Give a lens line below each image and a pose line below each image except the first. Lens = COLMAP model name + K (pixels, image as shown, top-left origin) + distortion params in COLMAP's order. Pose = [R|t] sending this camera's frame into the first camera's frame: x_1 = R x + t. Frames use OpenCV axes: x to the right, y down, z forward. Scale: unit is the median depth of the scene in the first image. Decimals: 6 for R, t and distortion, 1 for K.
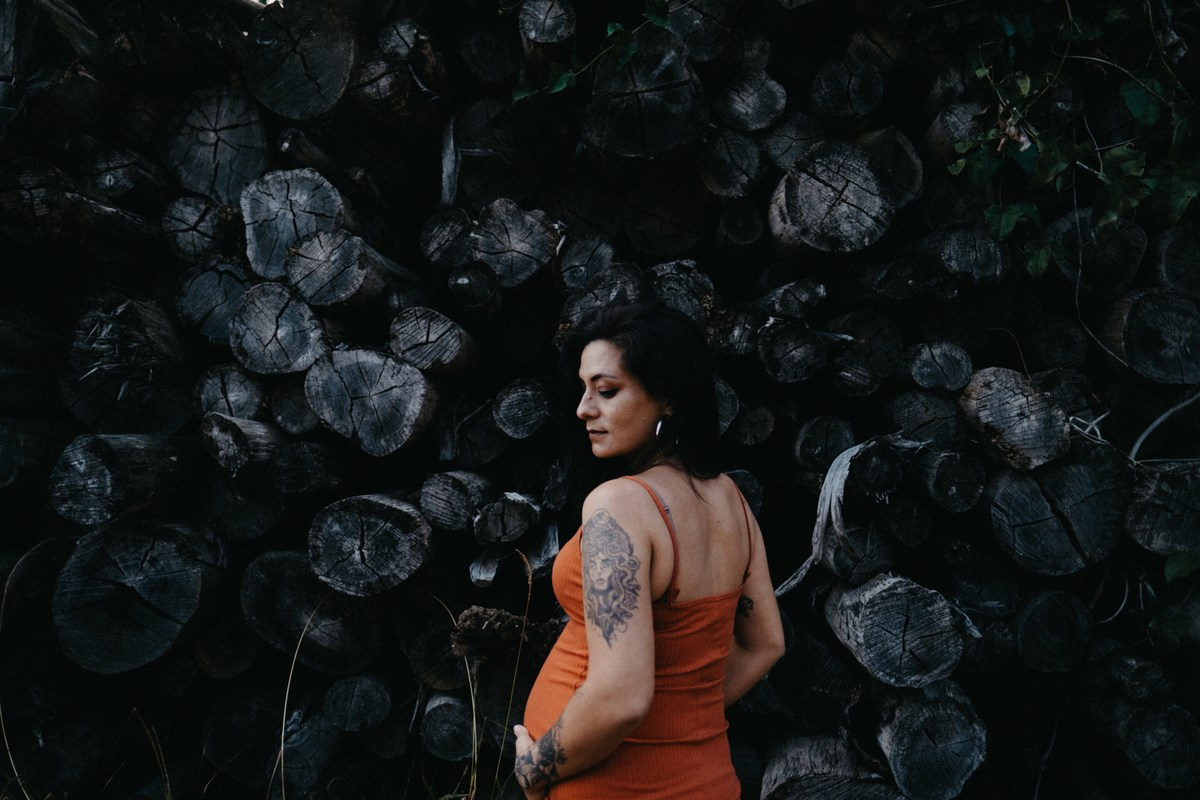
lens RADIAL K [[861.8, 0, 602.0], [0, 861.8, 397.8], [0, 0, 1]] dist [-0.012137, 0.004916]
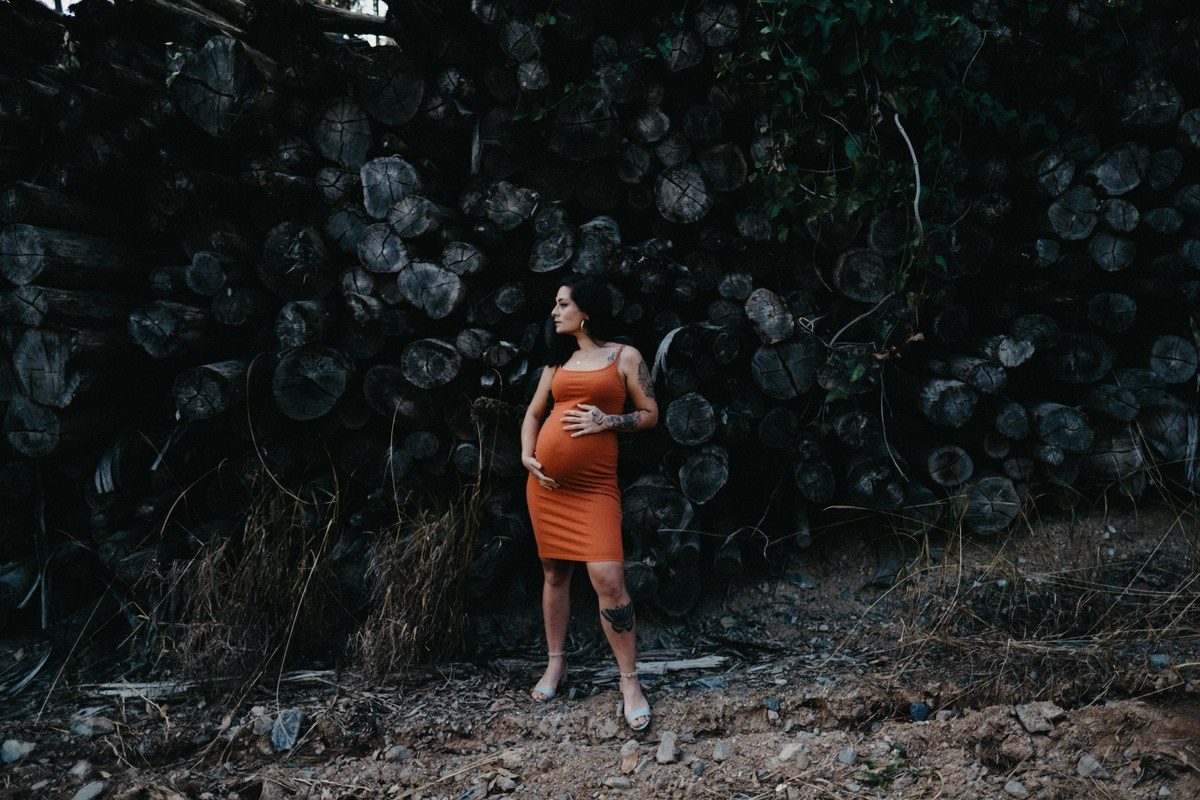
lens RADIAL K [[847.9, 0, 602.0], [0, 847.9, 397.8], [0, 0, 1]] dist [-0.014072, 0.007115]
pose [[0.998319, 0.055145, -0.017830, 0.157487], [-0.051115, 0.982778, 0.177579, -0.115081], [0.027315, -0.176369, 0.983945, -0.891156]]
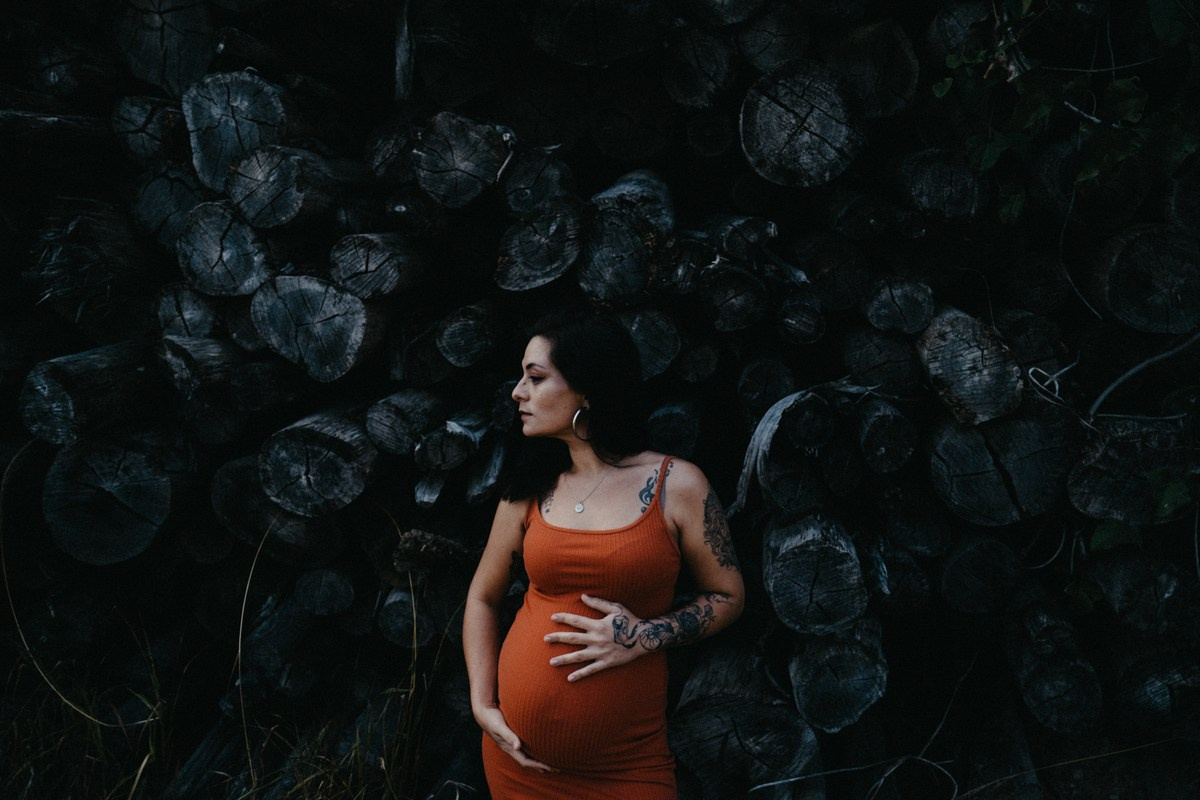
lens RADIAL K [[871.3, 0, 600.0], [0, 871.3, 400.0], [0, 0, 1]] dist [-0.011834, 0.003578]
pose [[0.995815, 0.045040, -0.079527, 0.150577], [-0.023440, 0.966895, 0.254095, -0.181733], [0.088338, -0.251168, 0.963904, 0.019614]]
